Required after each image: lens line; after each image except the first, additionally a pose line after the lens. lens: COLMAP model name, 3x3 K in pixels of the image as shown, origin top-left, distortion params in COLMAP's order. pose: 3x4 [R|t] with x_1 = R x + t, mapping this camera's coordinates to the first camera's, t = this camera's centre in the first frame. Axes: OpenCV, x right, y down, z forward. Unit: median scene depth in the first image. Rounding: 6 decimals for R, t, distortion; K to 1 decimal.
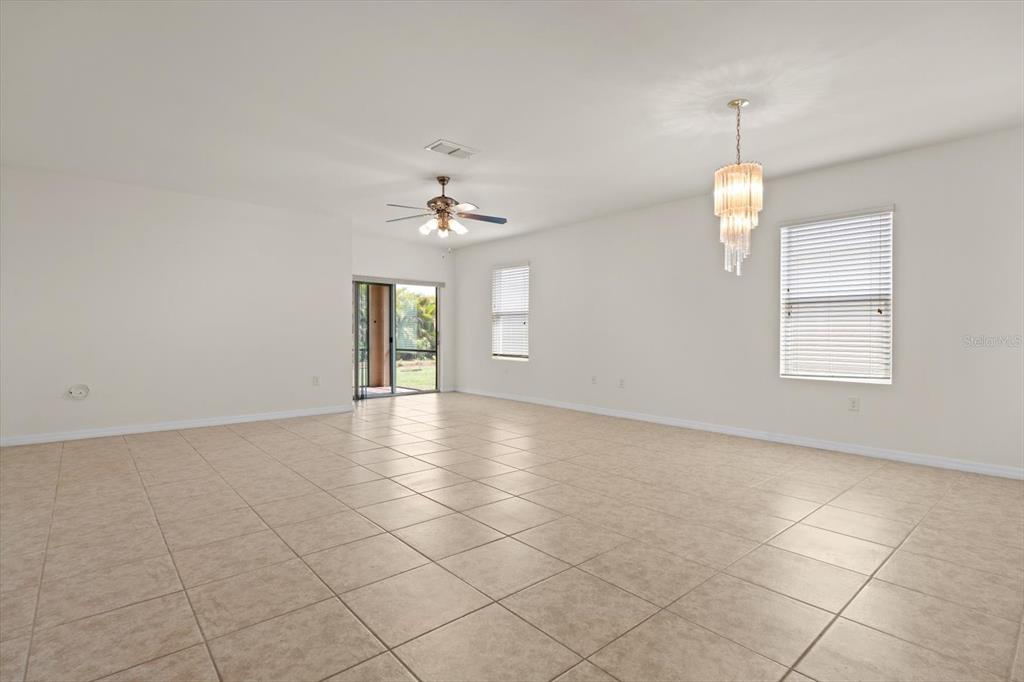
lens RADIAL K [[497.2, 0, 515.6], [0, 497.2, 336.0], [0, 0, 1]] dist [-0.000760, -0.000032]
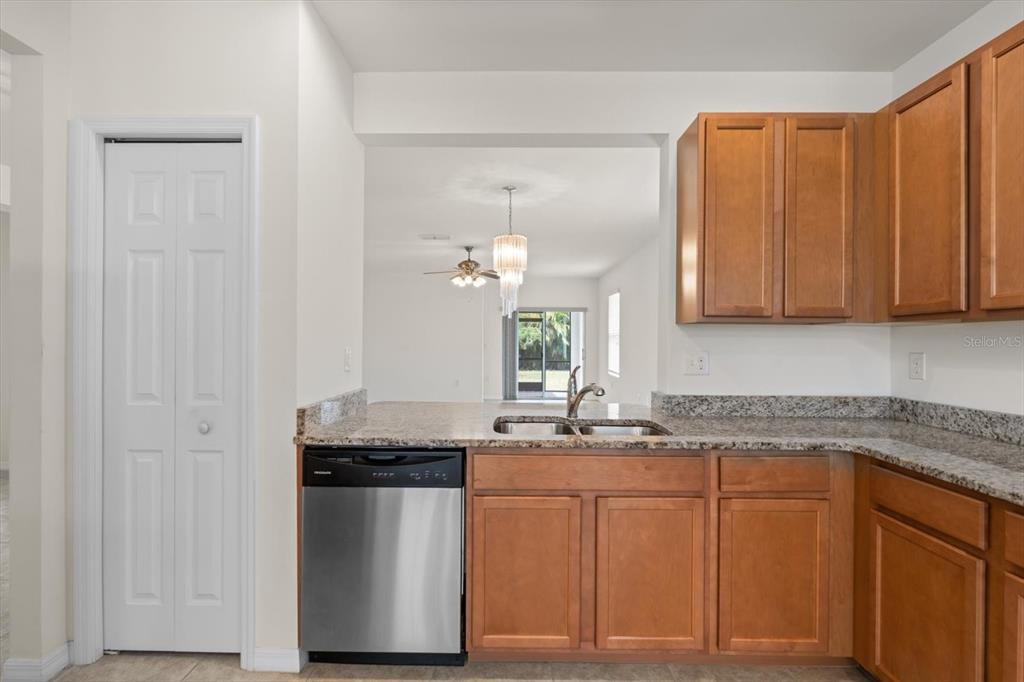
lens RADIAL K [[478.2, 0, 504.2], [0, 478.2, 342.4], [0, 0, 1]] dist [-0.003041, -0.000087]
pose [[0.748936, 0.003627, -0.662632, 0.849133], [-0.008078, 0.999961, -0.003657, -0.035456], [0.662593, 0.008091, 0.748936, 0.026484]]
